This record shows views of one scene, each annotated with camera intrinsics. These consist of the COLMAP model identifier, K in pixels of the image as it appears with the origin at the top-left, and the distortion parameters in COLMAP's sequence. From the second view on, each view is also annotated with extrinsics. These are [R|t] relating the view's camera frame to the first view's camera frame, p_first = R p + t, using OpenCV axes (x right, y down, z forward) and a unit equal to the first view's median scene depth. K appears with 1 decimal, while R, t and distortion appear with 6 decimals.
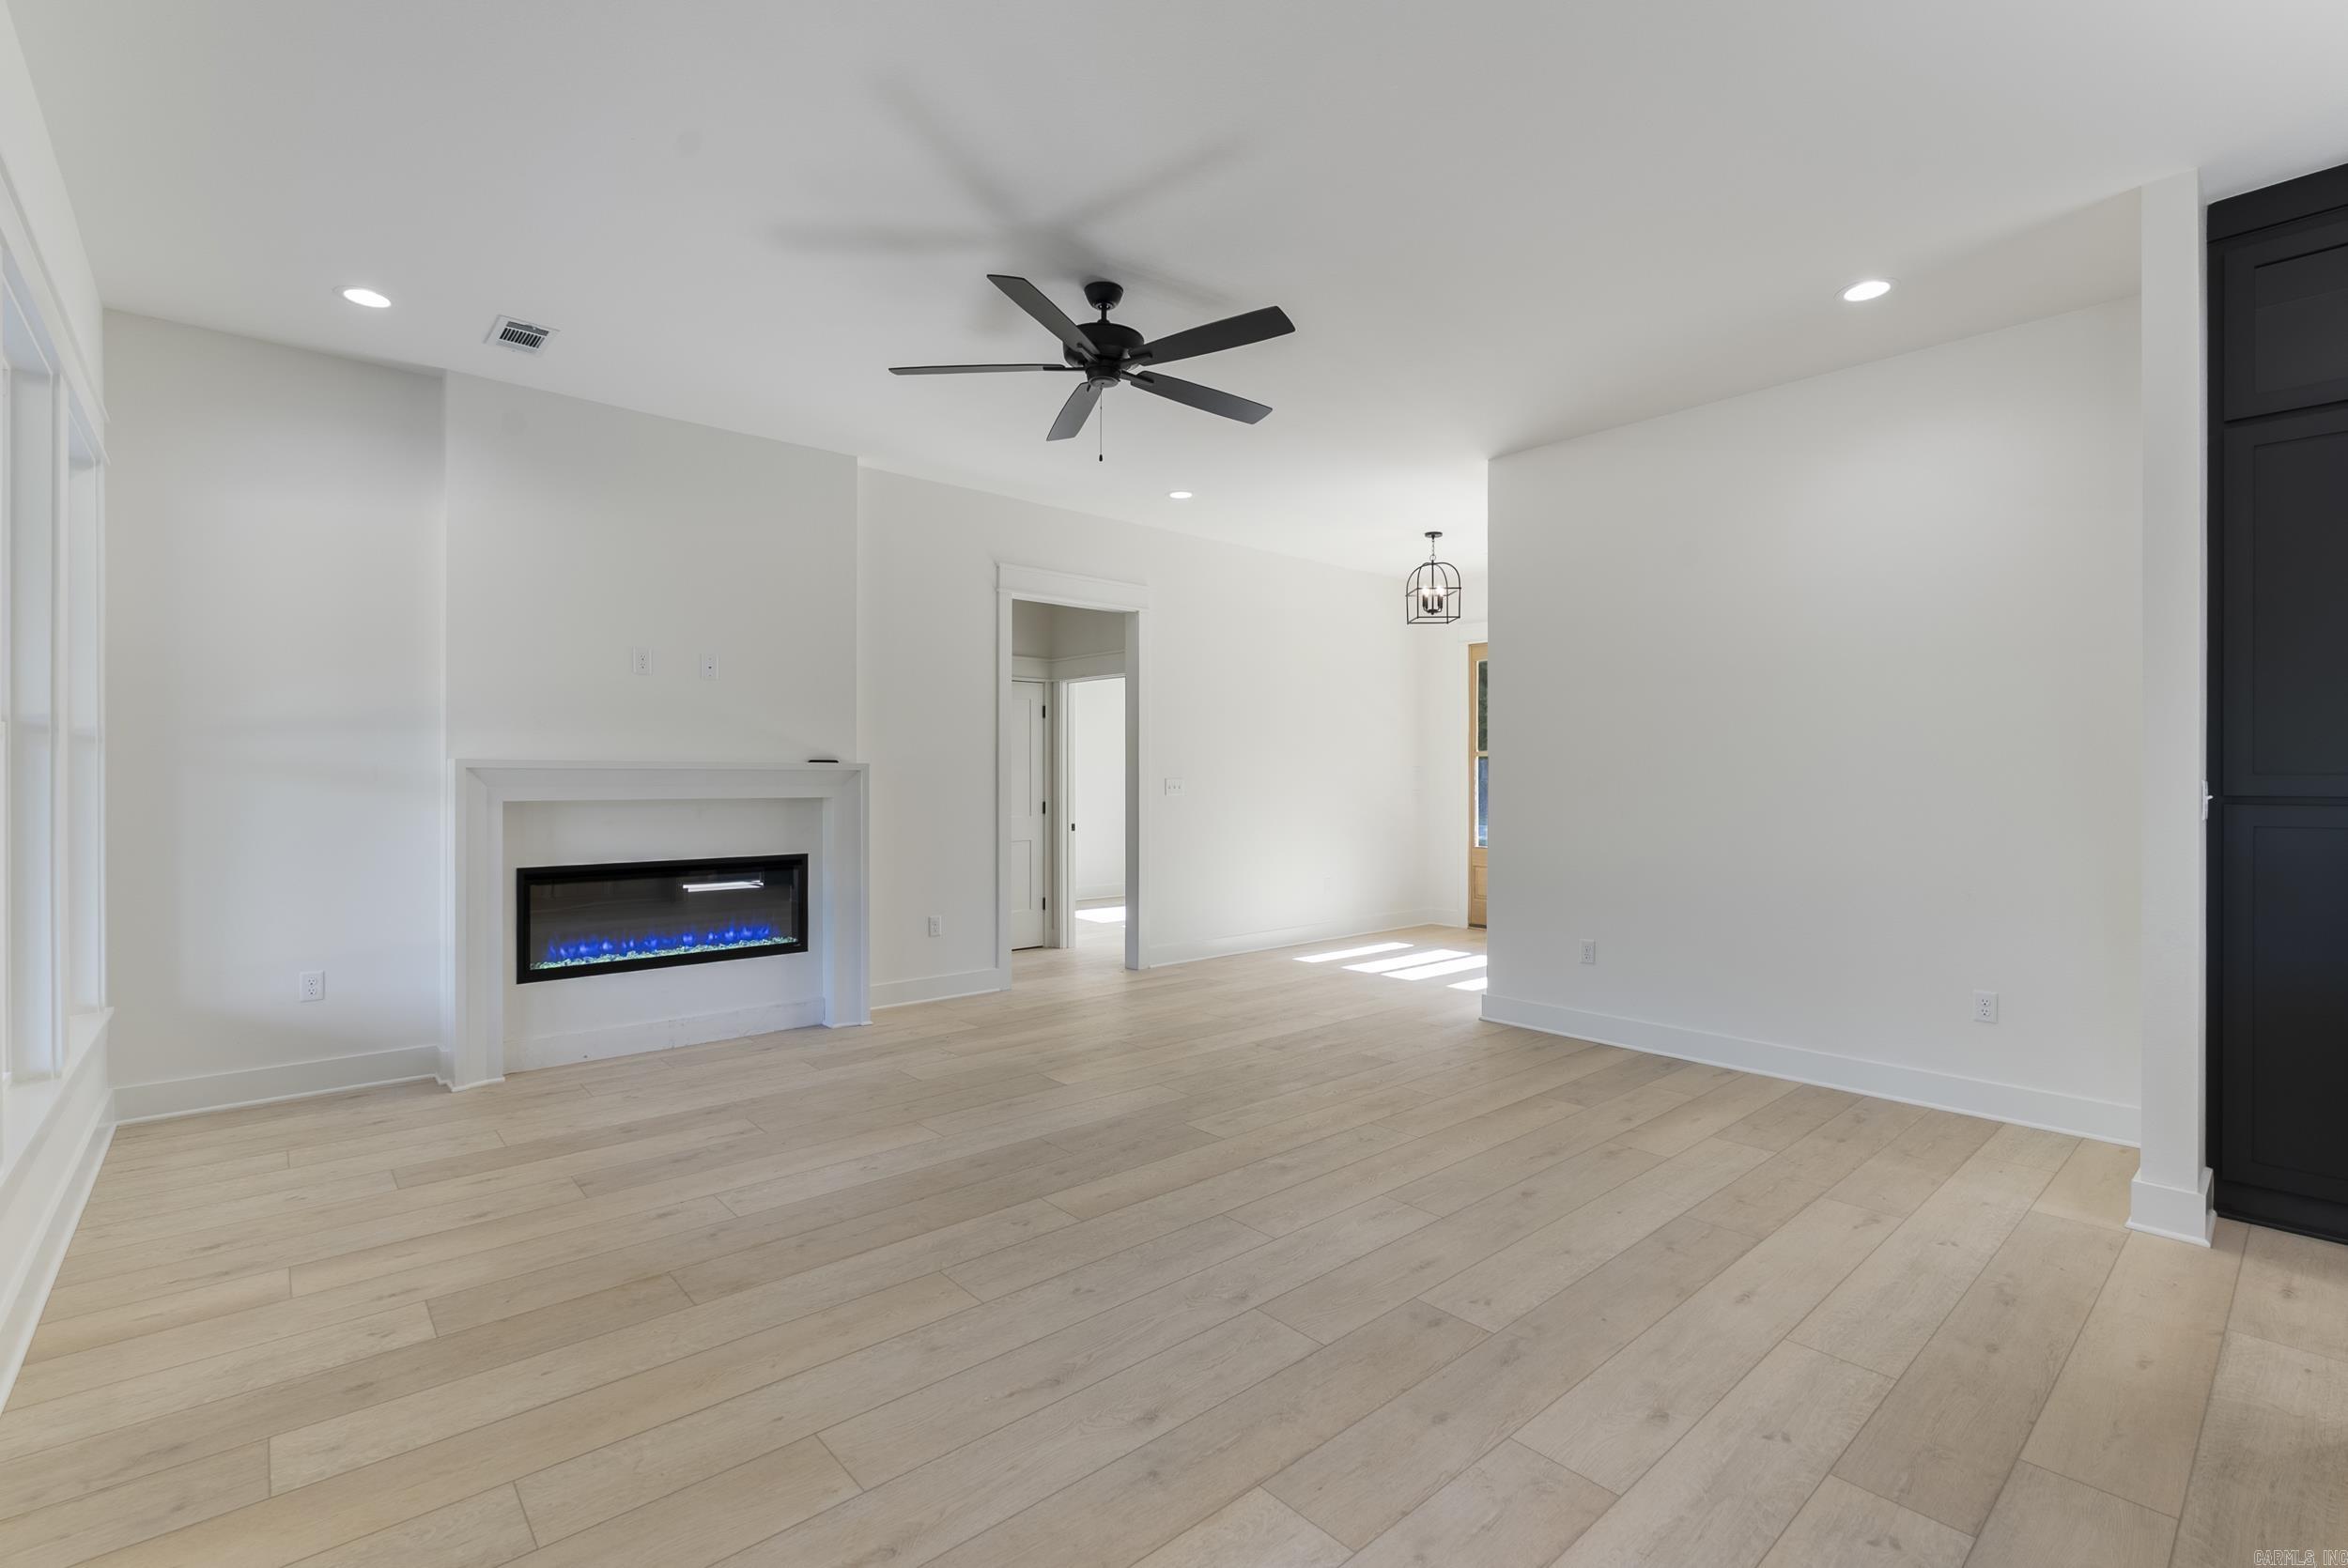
lens RADIAL K [[1050.0, 0, 1174.2], [0, 1050.0, 776.2], [0, 0, 1]] dist [-0.005251, 0.000223]
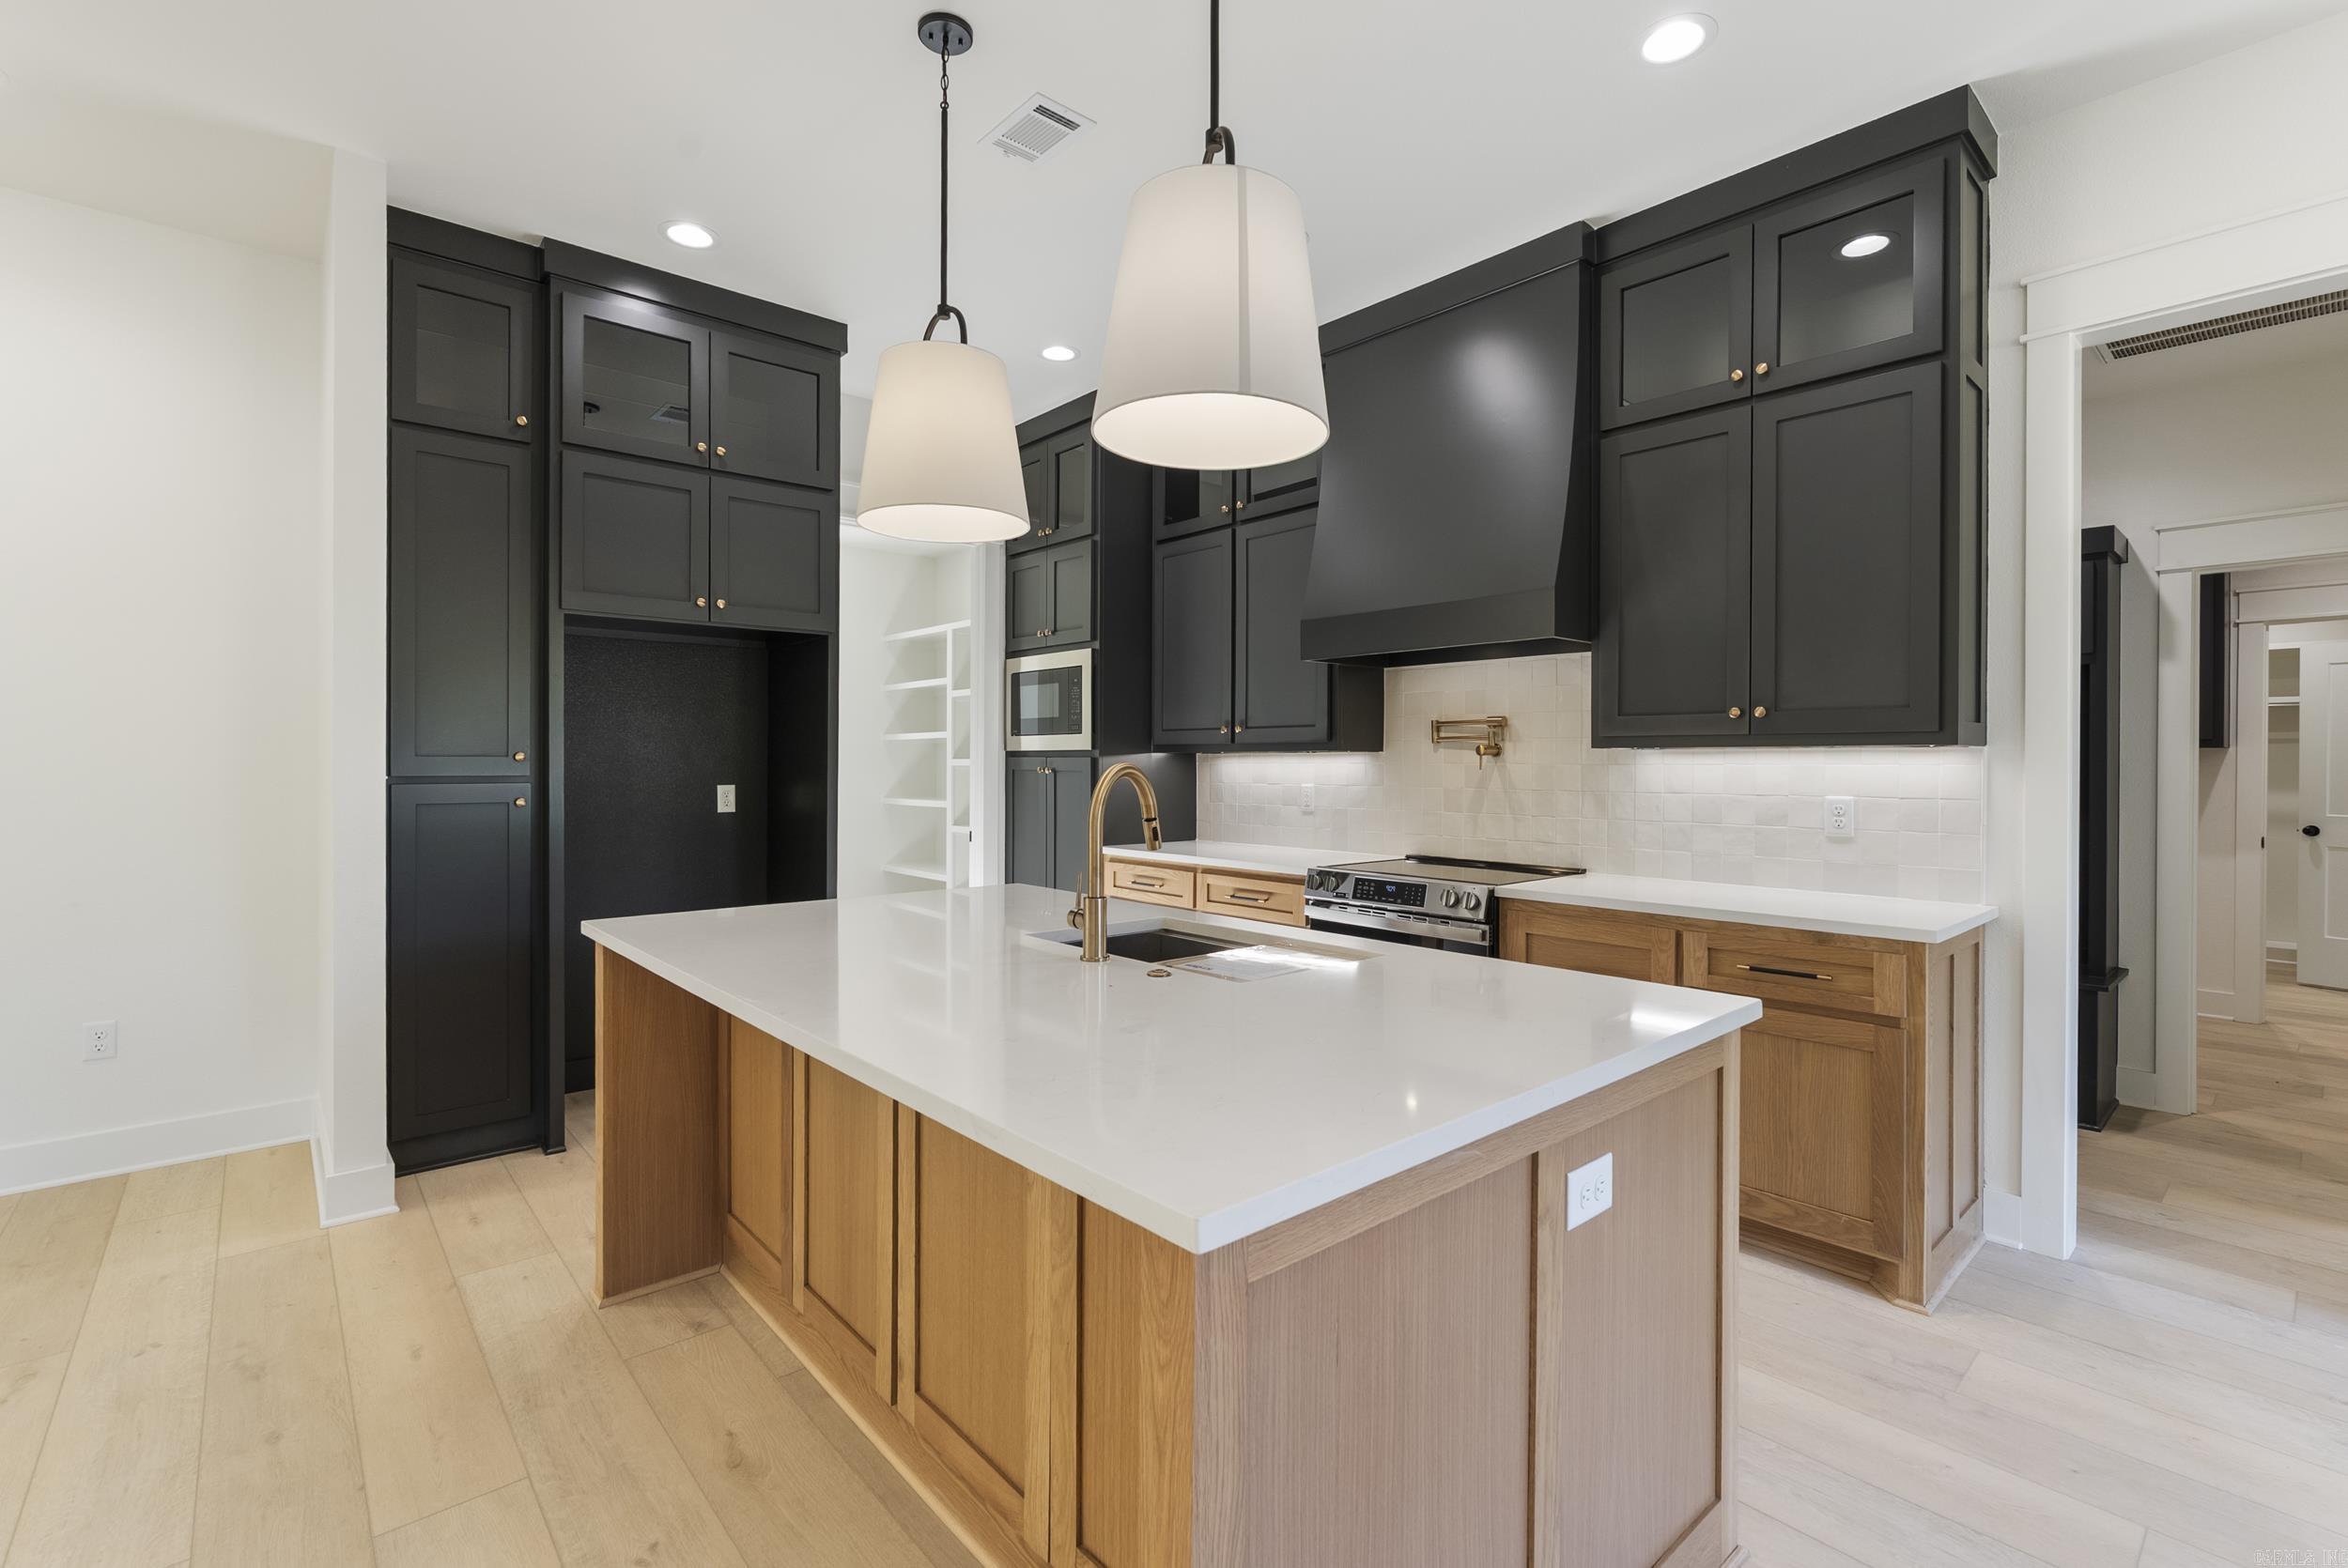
lens RADIAL K [[1037.9, 0, 1179.2], [0, 1037.9, 768.6], [0, 0, 1]] dist [-0.006764, 0.000485]
pose [[-0.000850, -0.005997, 0.999982, -0.024458], [-0.002897, 0.999978, 0.005994, 0.001337], [-0.999995, -0.002892, -0.000867, 0.156965]]
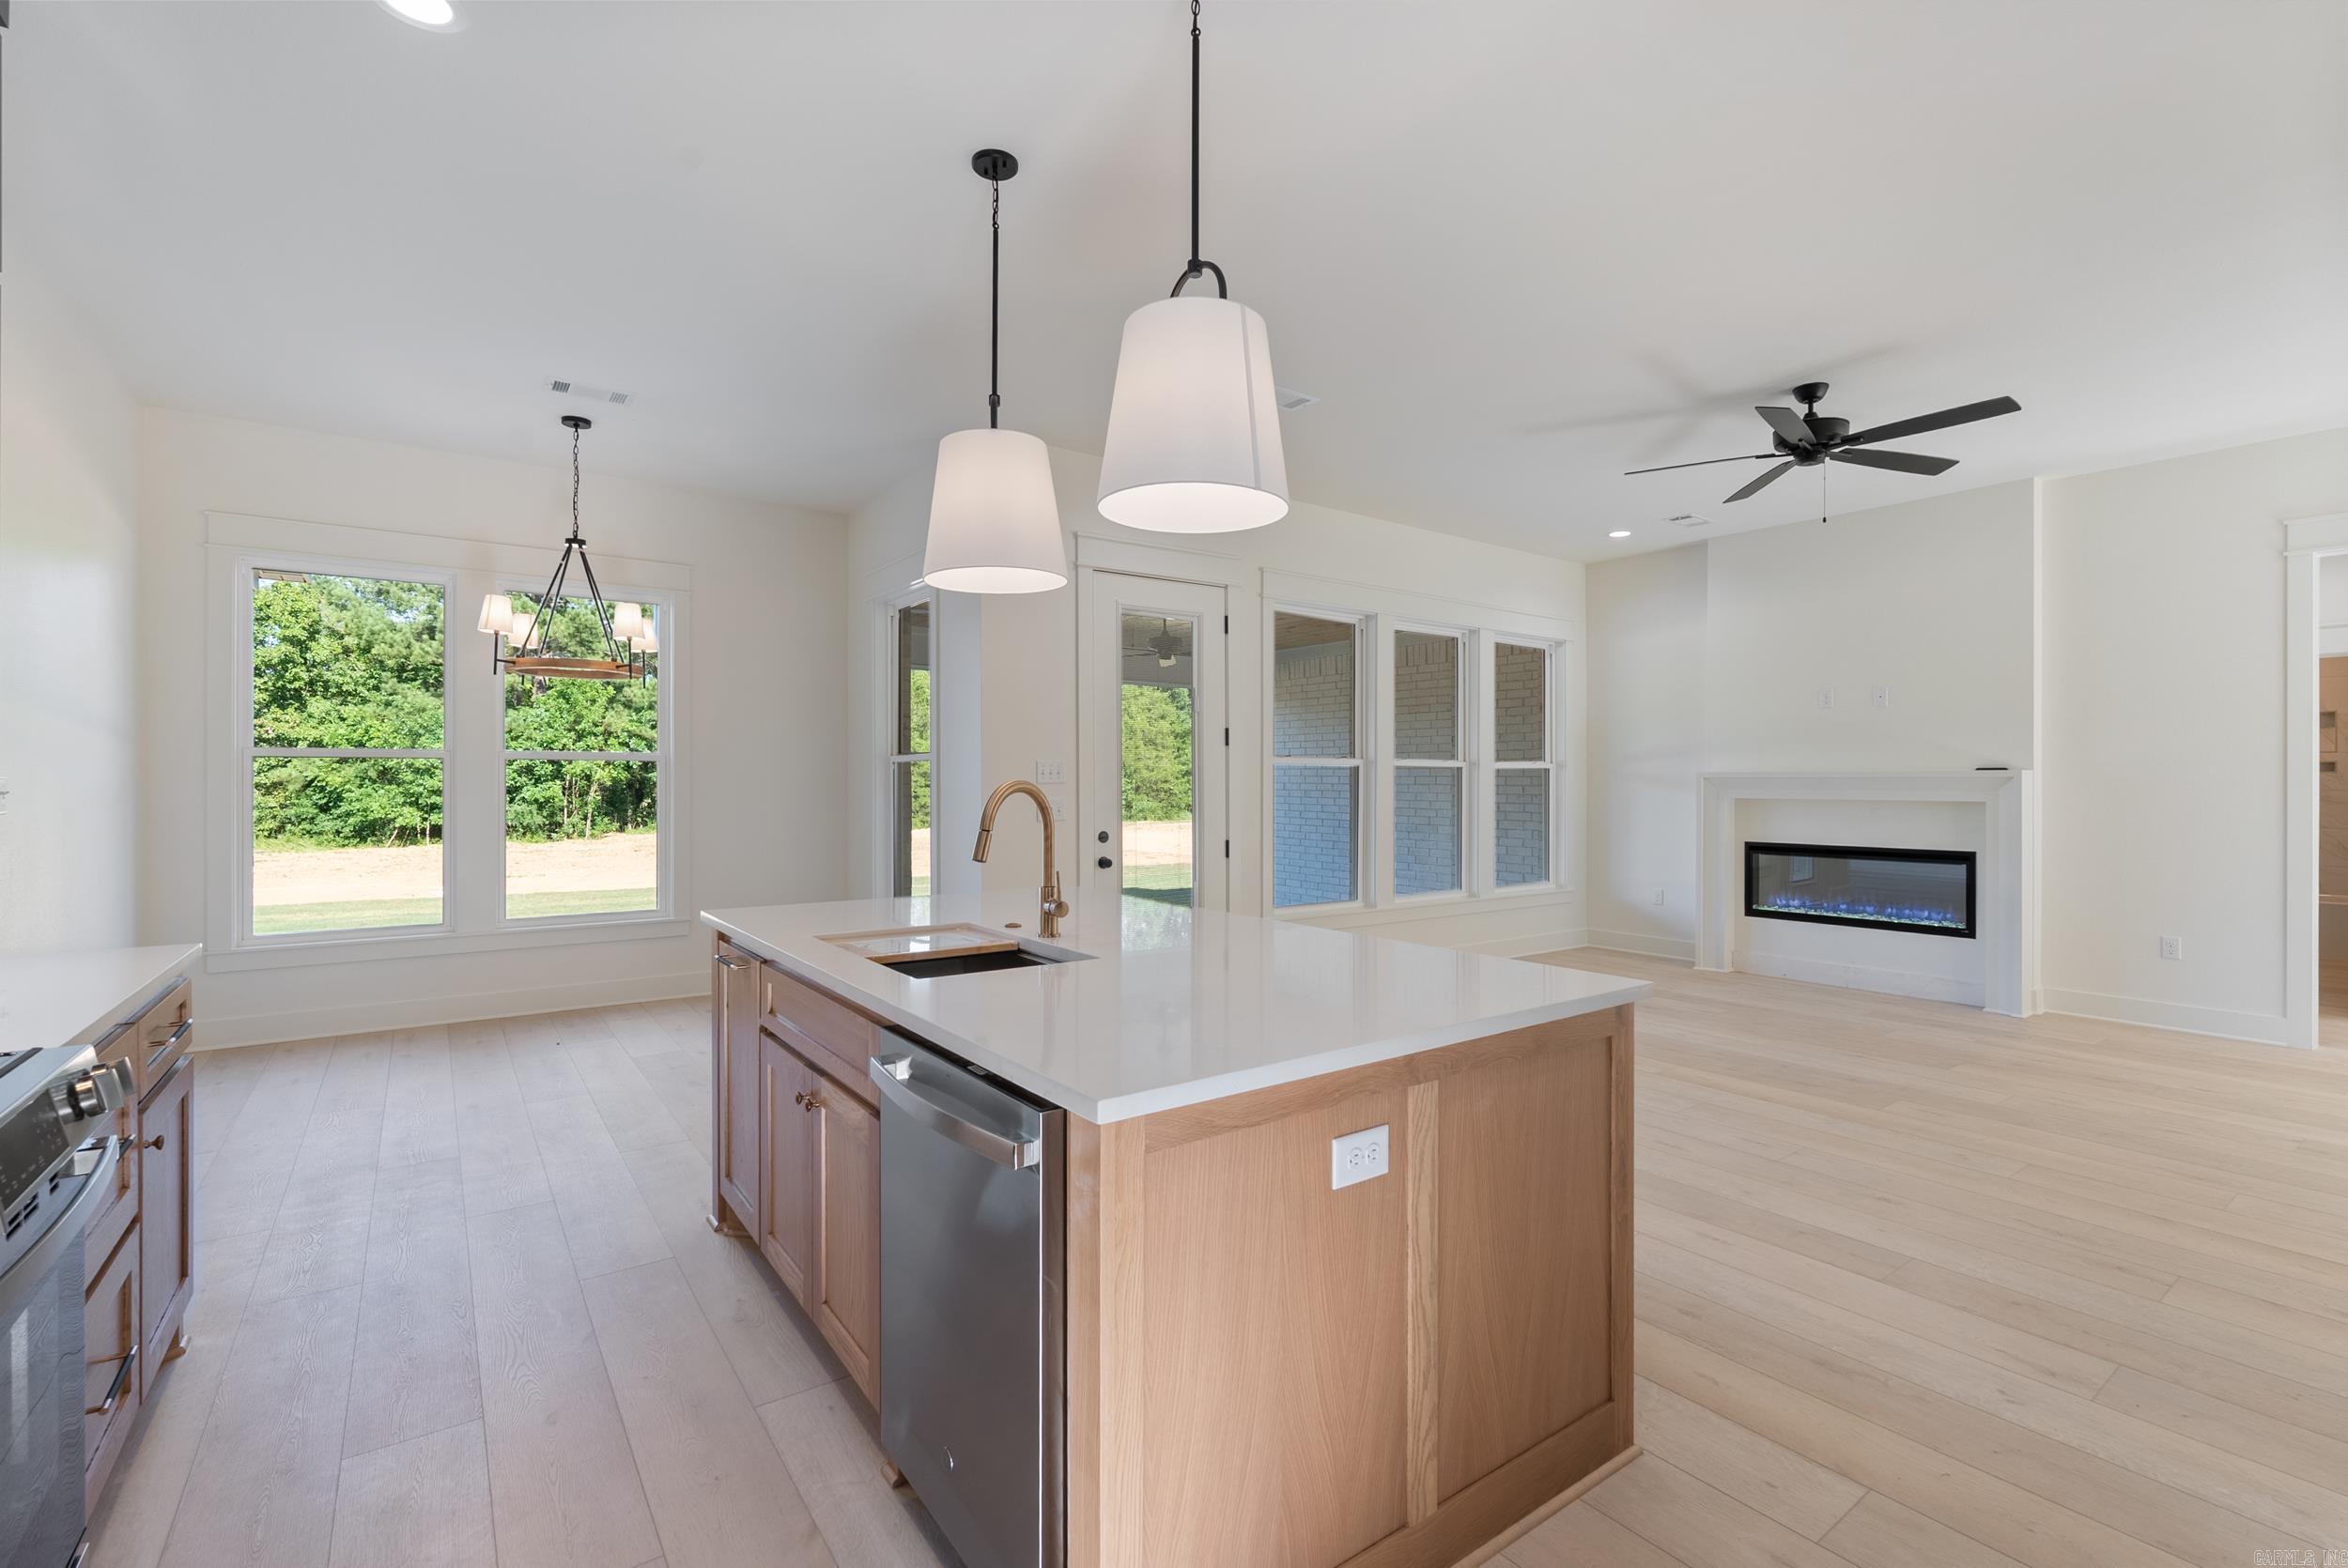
lens RADIAL K [[1030.8, 0, 1179.0], [0, 1030.8, 782.4], [0, 0, 1]] dist [-0.004033, 0.000177]
pose [[-0.089460, -0.001224, -0.995990, 1.078207], [-0.001729, 0.999998, -0.001074, 0.003058], [0.995989, 0.001626, -0.089462, 0.328448]]
